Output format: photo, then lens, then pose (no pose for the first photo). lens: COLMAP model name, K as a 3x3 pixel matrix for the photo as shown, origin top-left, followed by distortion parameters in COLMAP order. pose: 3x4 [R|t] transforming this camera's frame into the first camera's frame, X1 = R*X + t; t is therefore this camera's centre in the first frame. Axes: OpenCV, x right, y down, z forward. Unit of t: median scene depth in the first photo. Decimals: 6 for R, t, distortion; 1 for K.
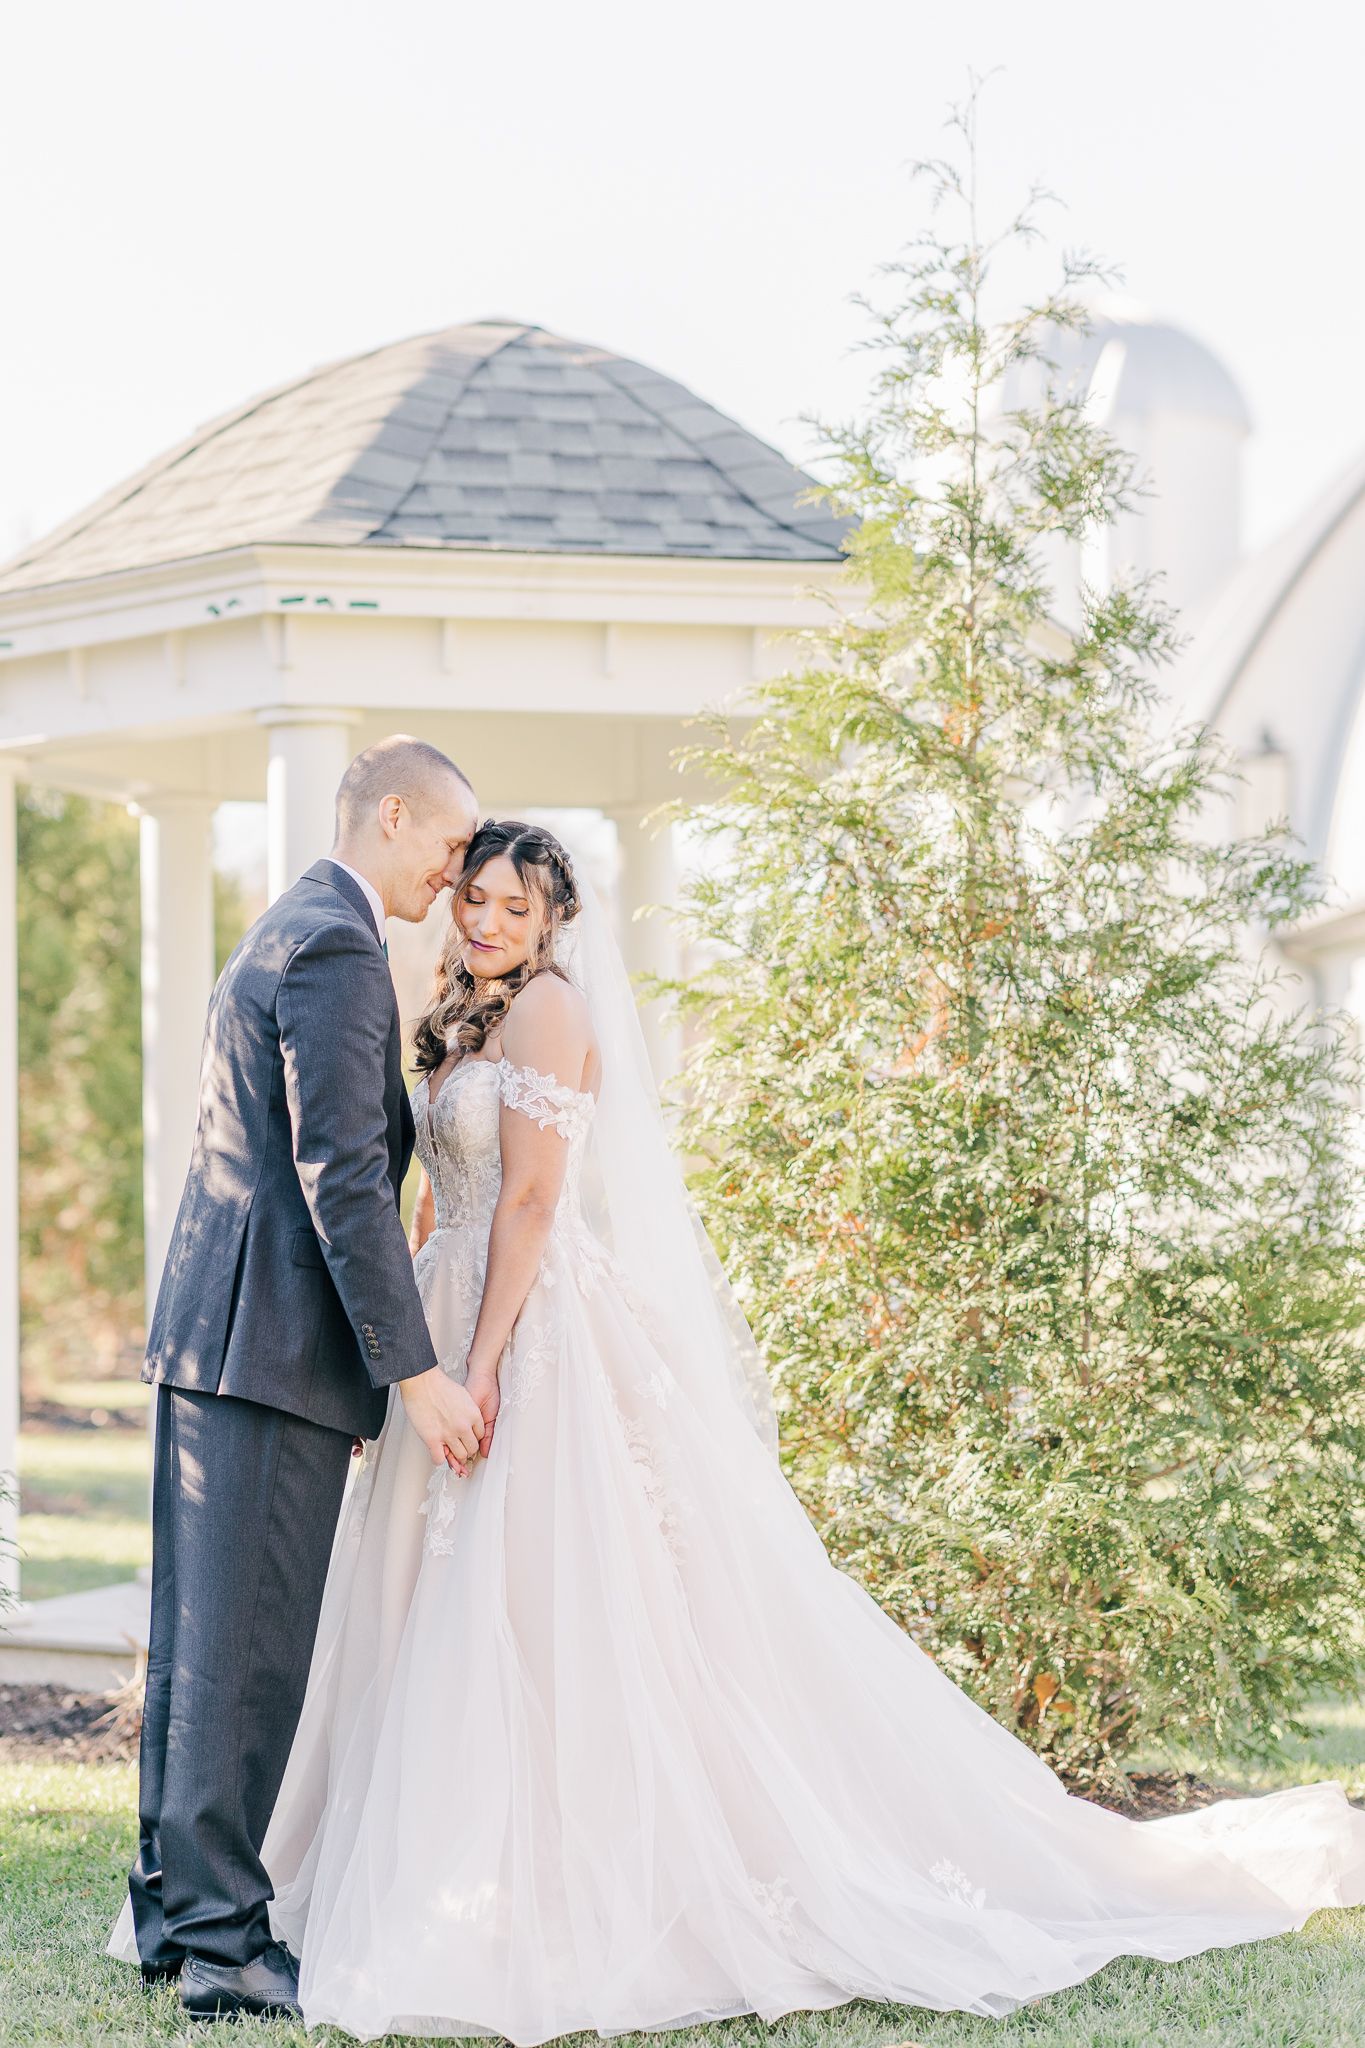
lens RADIAL K [[5114.6, 0, 690.8], [0, 5114.6, 1010.8], [0, 0, 1]] dist [0.044240, 0.000000]
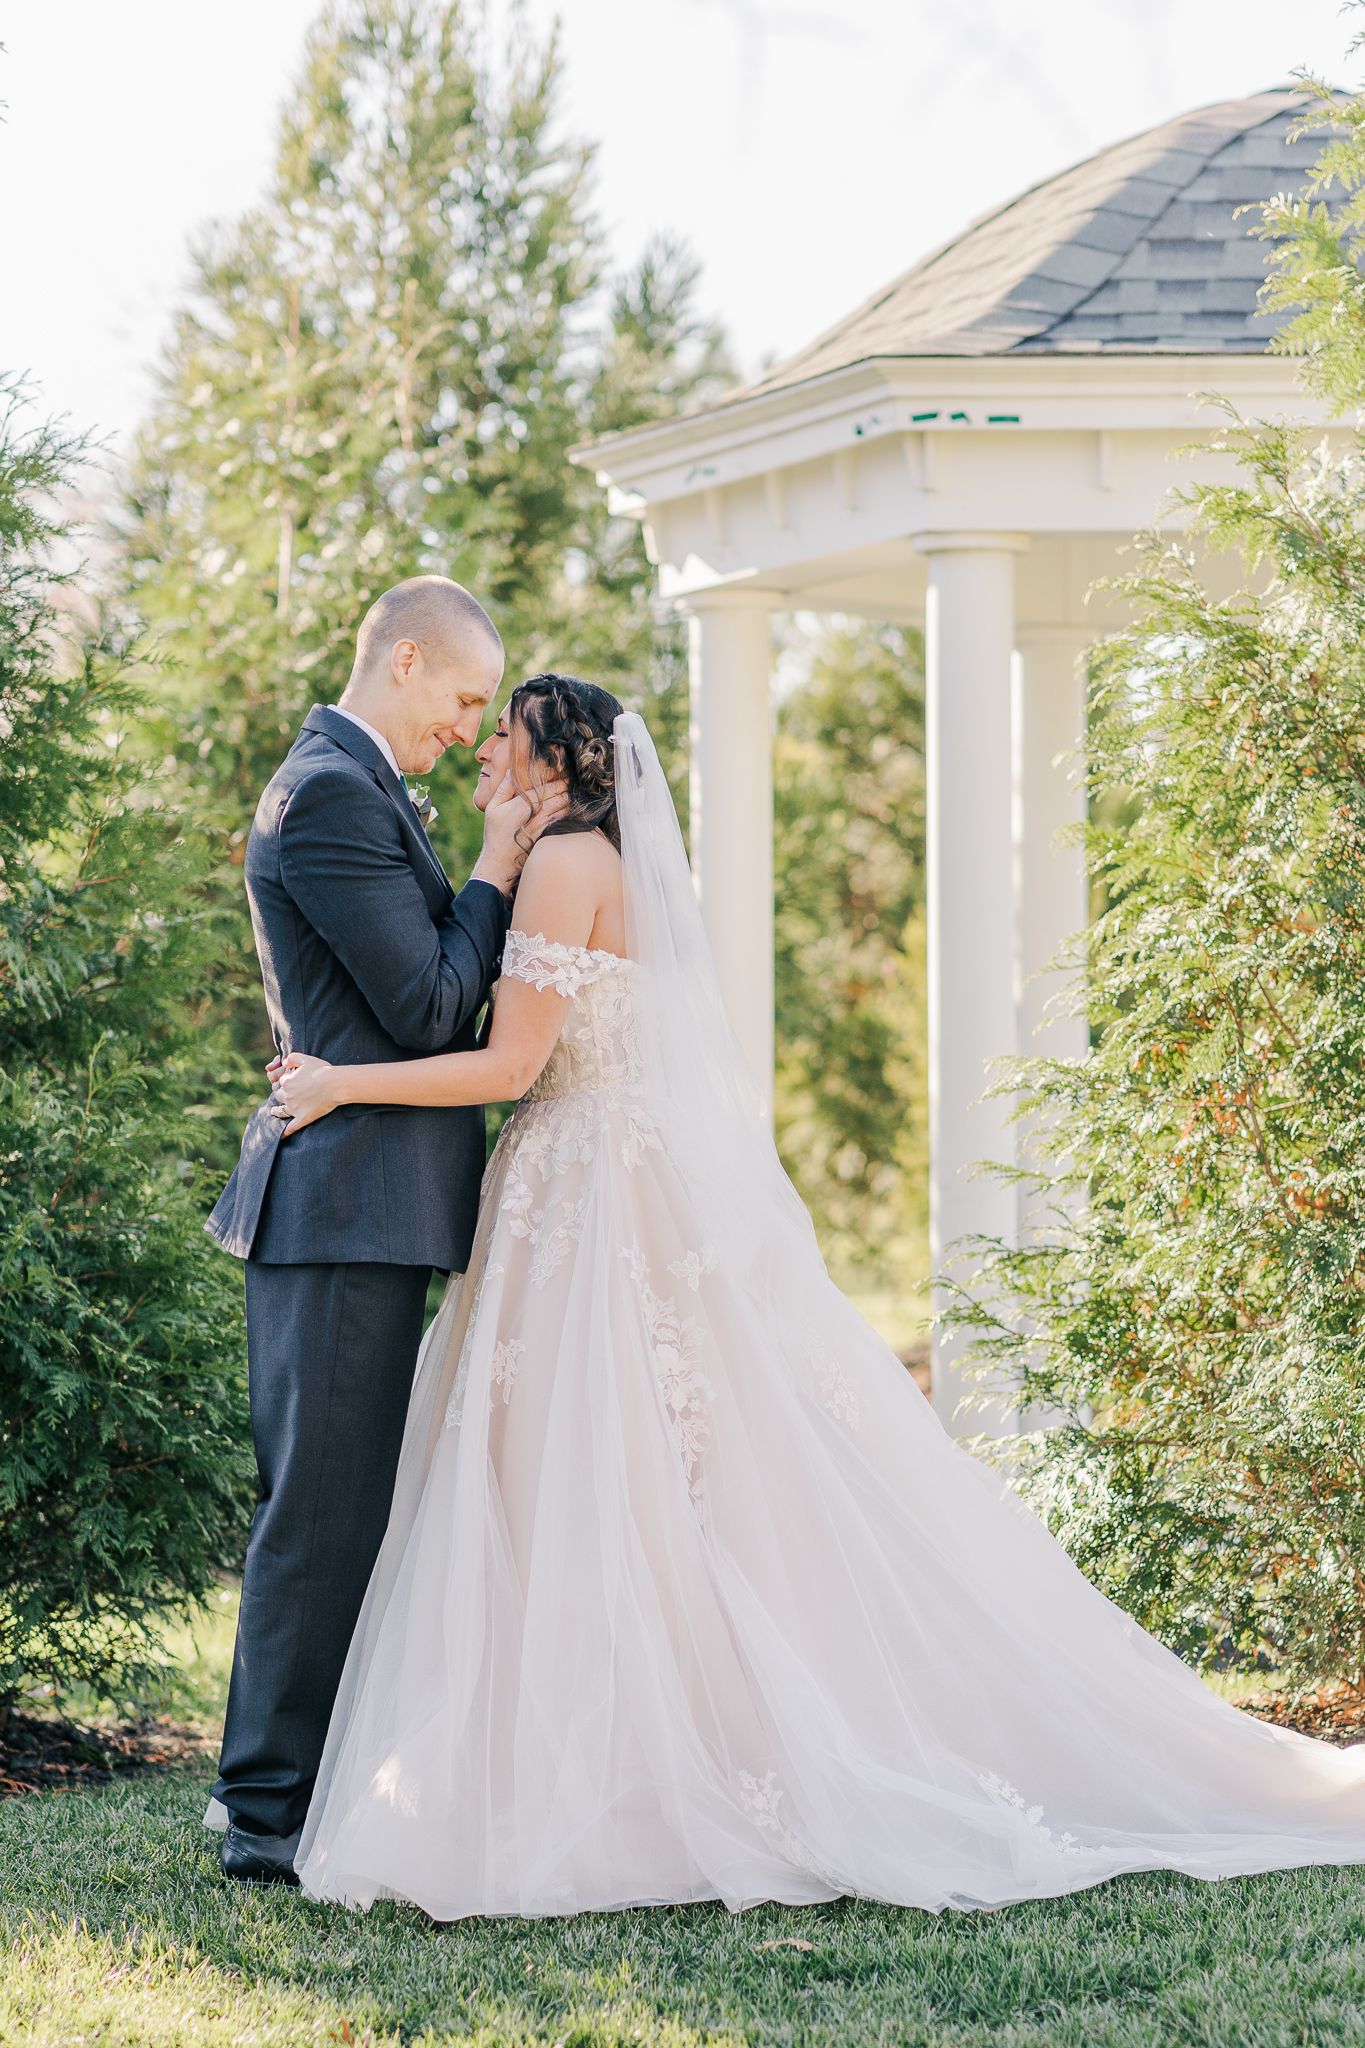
lens RADIAL K [[6097.1, 0, 834.0], [0, 6097.1, 1246.3], [0, 0, 1]] dist [0.065812, 0.000000]
pose [[0.940523, 0.017128, -0.339297, 0.337038], [0.003773, 0.998140, 0.060846, 0.002030], [0.339708, -0.058507, 0.938710, -0.050631]]
